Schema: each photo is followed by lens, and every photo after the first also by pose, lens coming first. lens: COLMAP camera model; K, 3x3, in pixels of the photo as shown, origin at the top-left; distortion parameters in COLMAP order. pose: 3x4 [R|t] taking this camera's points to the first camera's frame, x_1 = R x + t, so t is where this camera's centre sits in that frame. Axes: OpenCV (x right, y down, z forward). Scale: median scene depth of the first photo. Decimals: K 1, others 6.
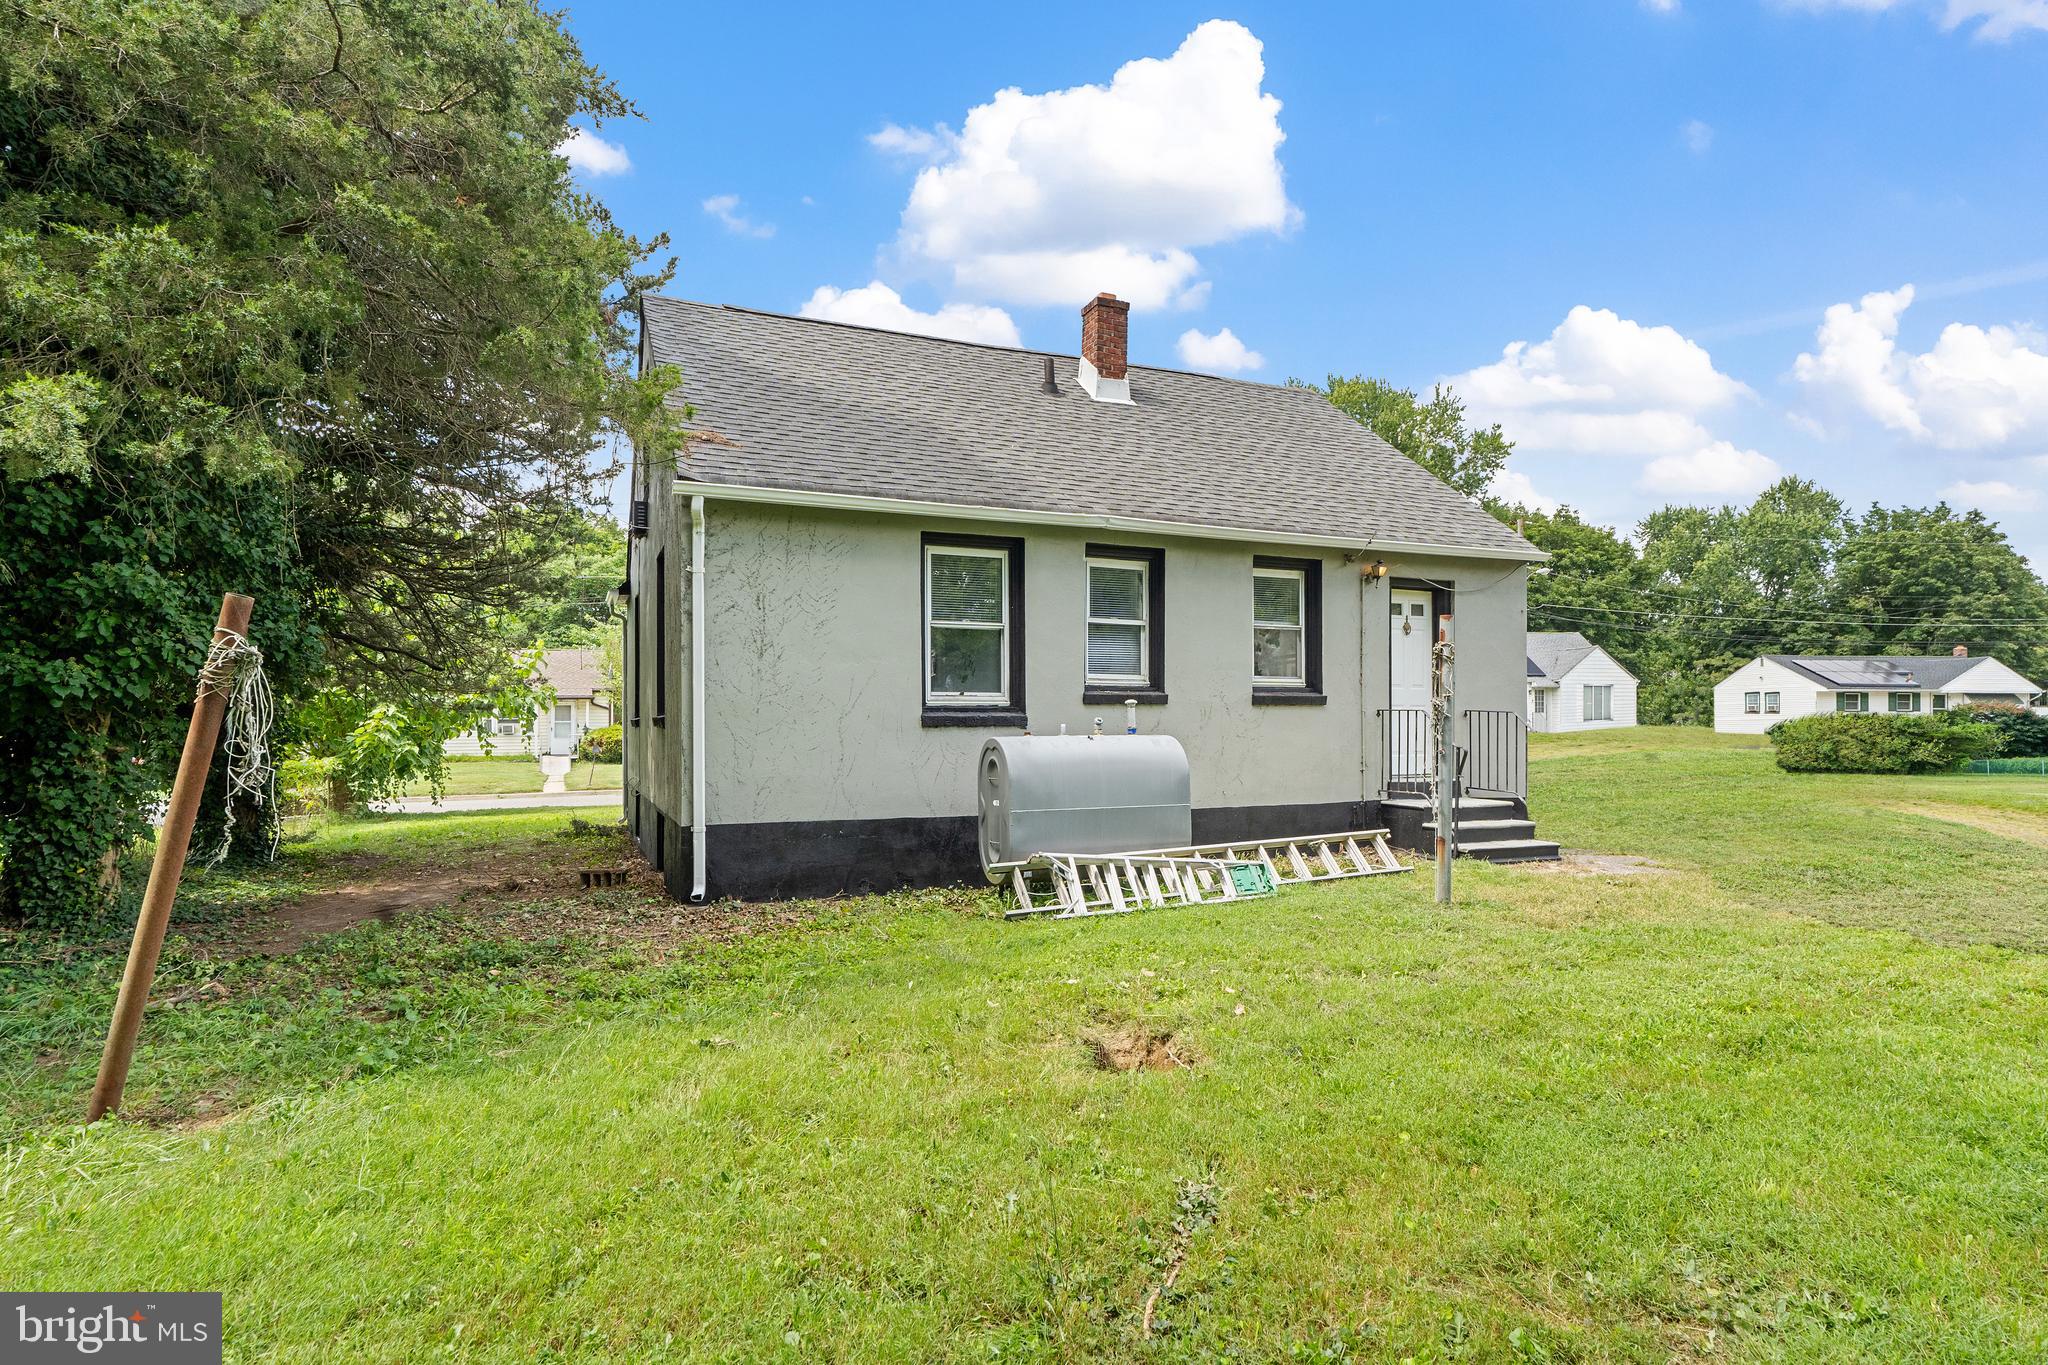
lens RADIAL K [[1058.7, 0, 1025.2], [0, 1058.7, 730.3], [0, 0, 1]] dist [-0.022077, 0.000029]
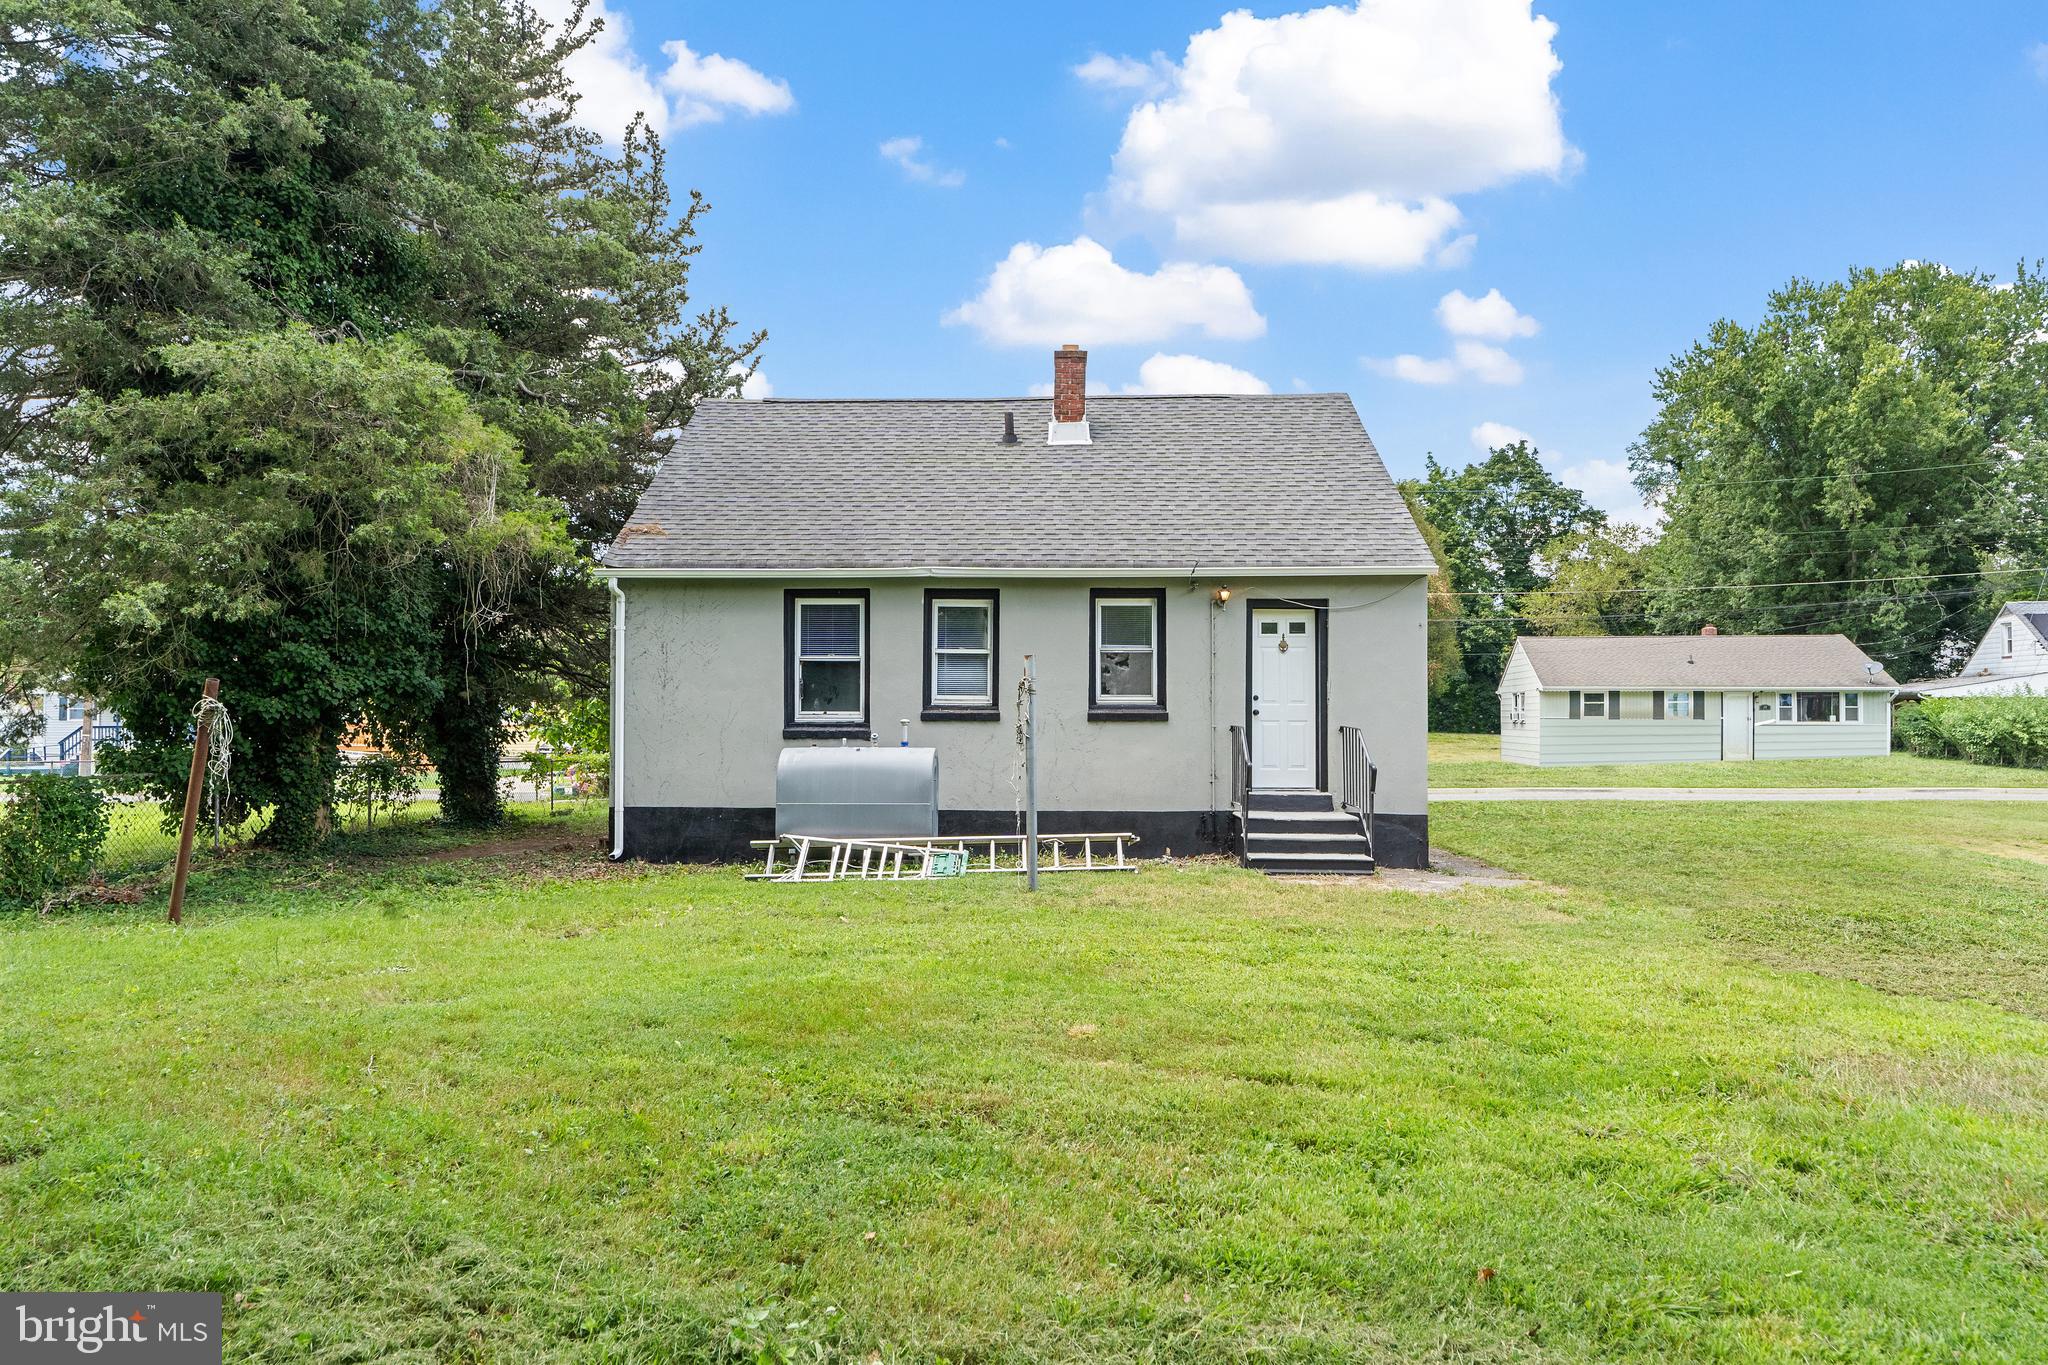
lens RADIAL K [[1200.6, 0, 986.8], [0, 1200.6, 712.8], [0, 0, 1]] dist [-0.018337, 0.000106]
pose [[0.902084, 0.002188, -0.431555, 0.697991], [-0.008167, 0.999895, -0.012001, -0.017671], [0.431483, 0.014351, 0.902007, -0.207853]]
